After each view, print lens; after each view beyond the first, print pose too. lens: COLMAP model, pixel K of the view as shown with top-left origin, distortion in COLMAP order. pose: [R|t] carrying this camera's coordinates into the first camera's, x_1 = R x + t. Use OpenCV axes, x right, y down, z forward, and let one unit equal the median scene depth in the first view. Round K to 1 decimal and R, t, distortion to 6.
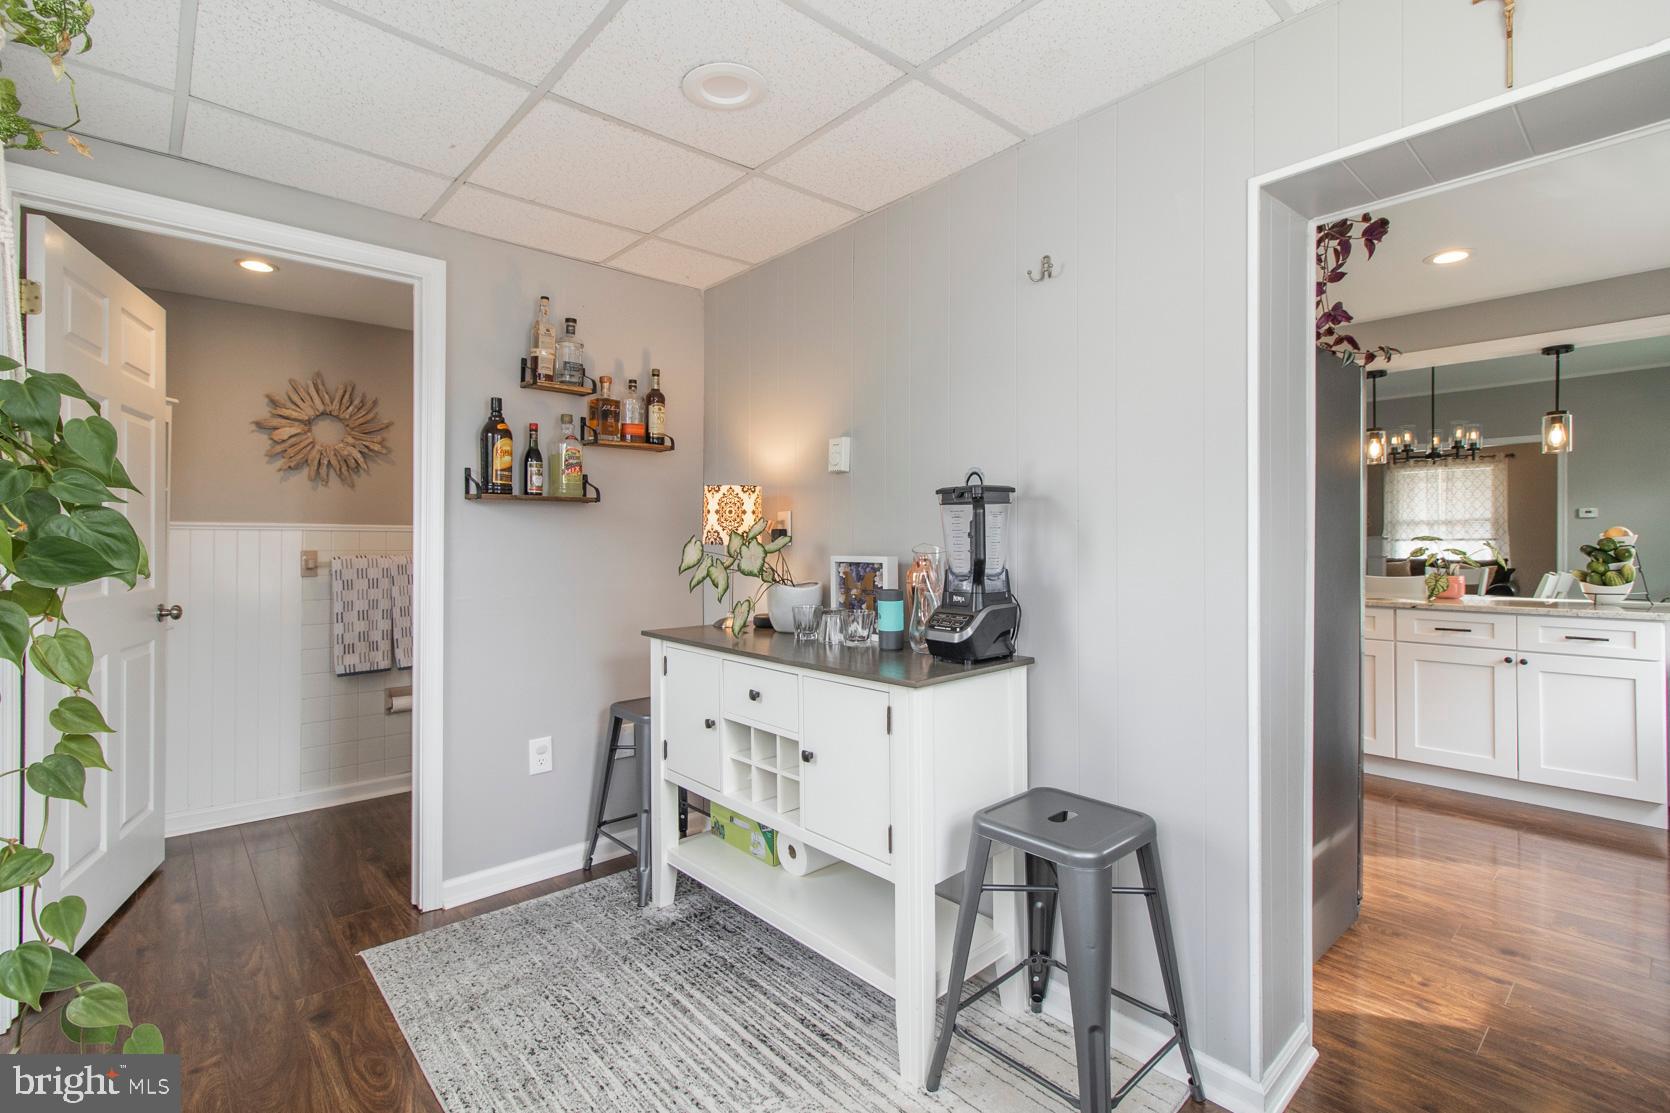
lens RADIAL K [[769.5, 0, 838.7], [0, 769.5, 543.5], [0, 0, 1]] dist [0.006364, -0.000618]
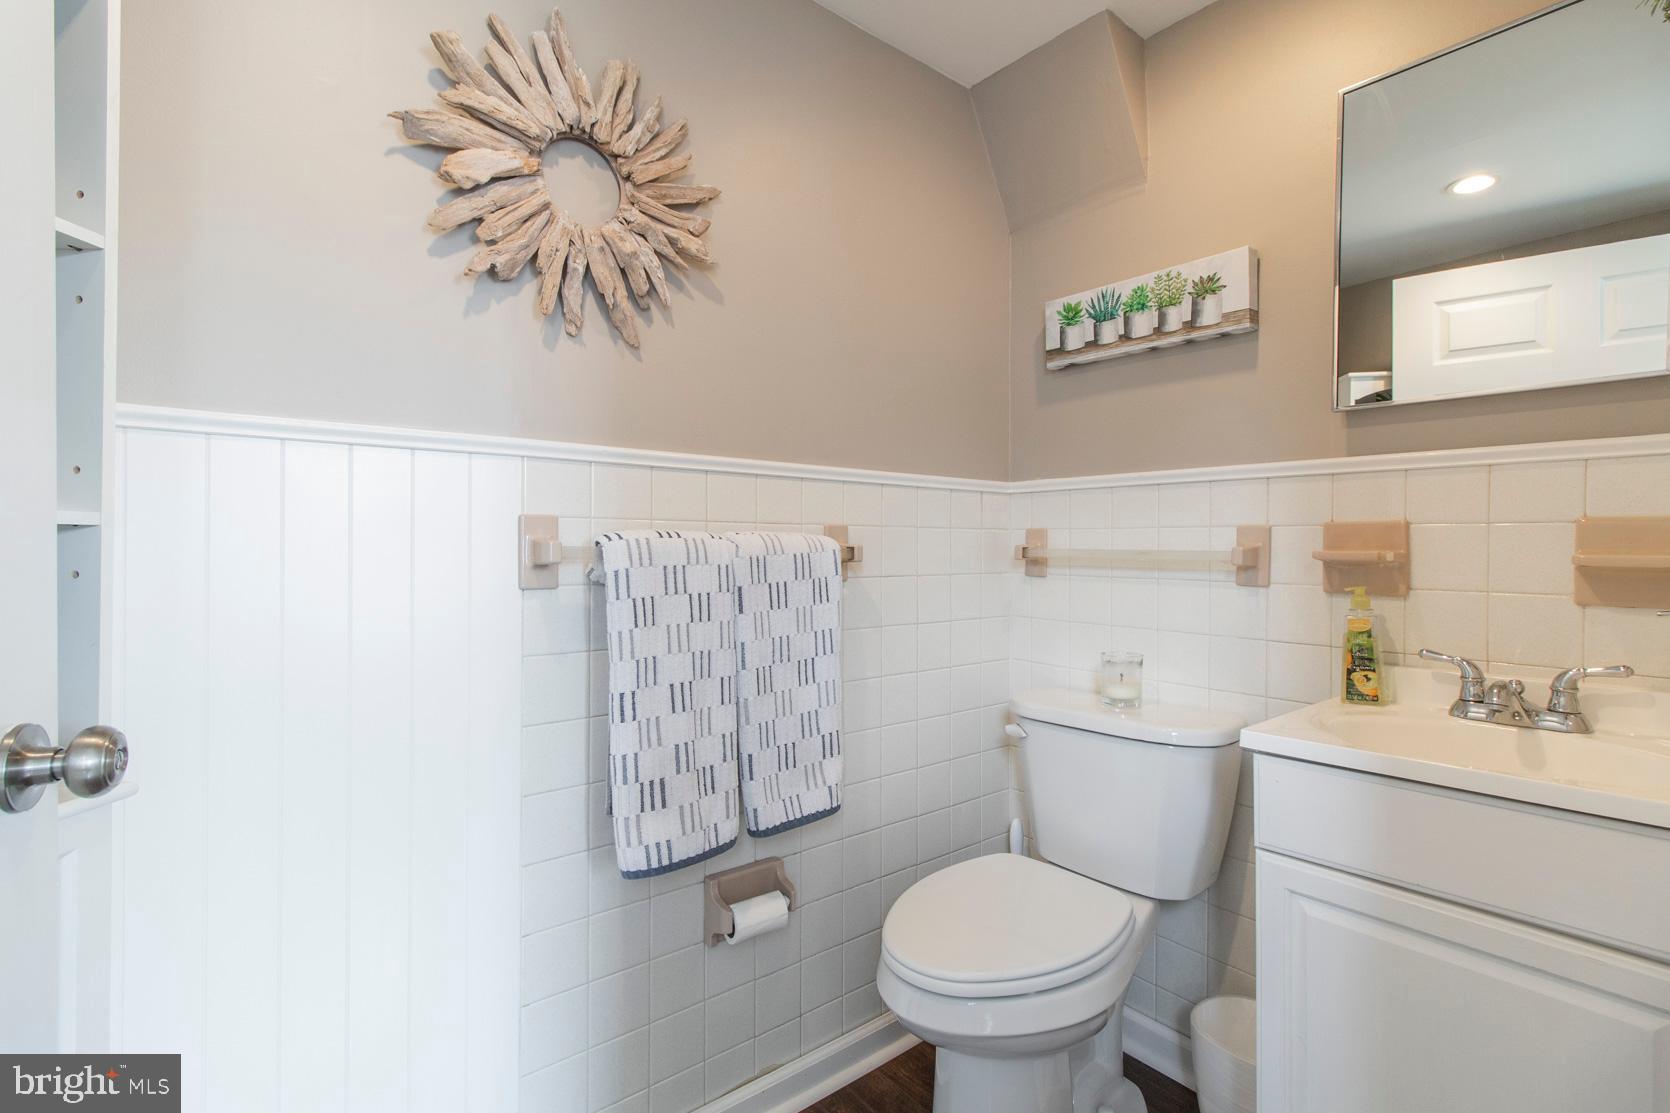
lens RADIAL K [[769.5, 0, 834.7], [0, 769.5, 563.0], [0, 0, 1]] dist [0.006364, -0.000618]
pose [[0.997646, -0.005762, -0.068336, -0.522736], [0.005759, 0.999983, -0.000235, 0.031729], [0.068336, -0.000159, 0.997662, 0.651009]]
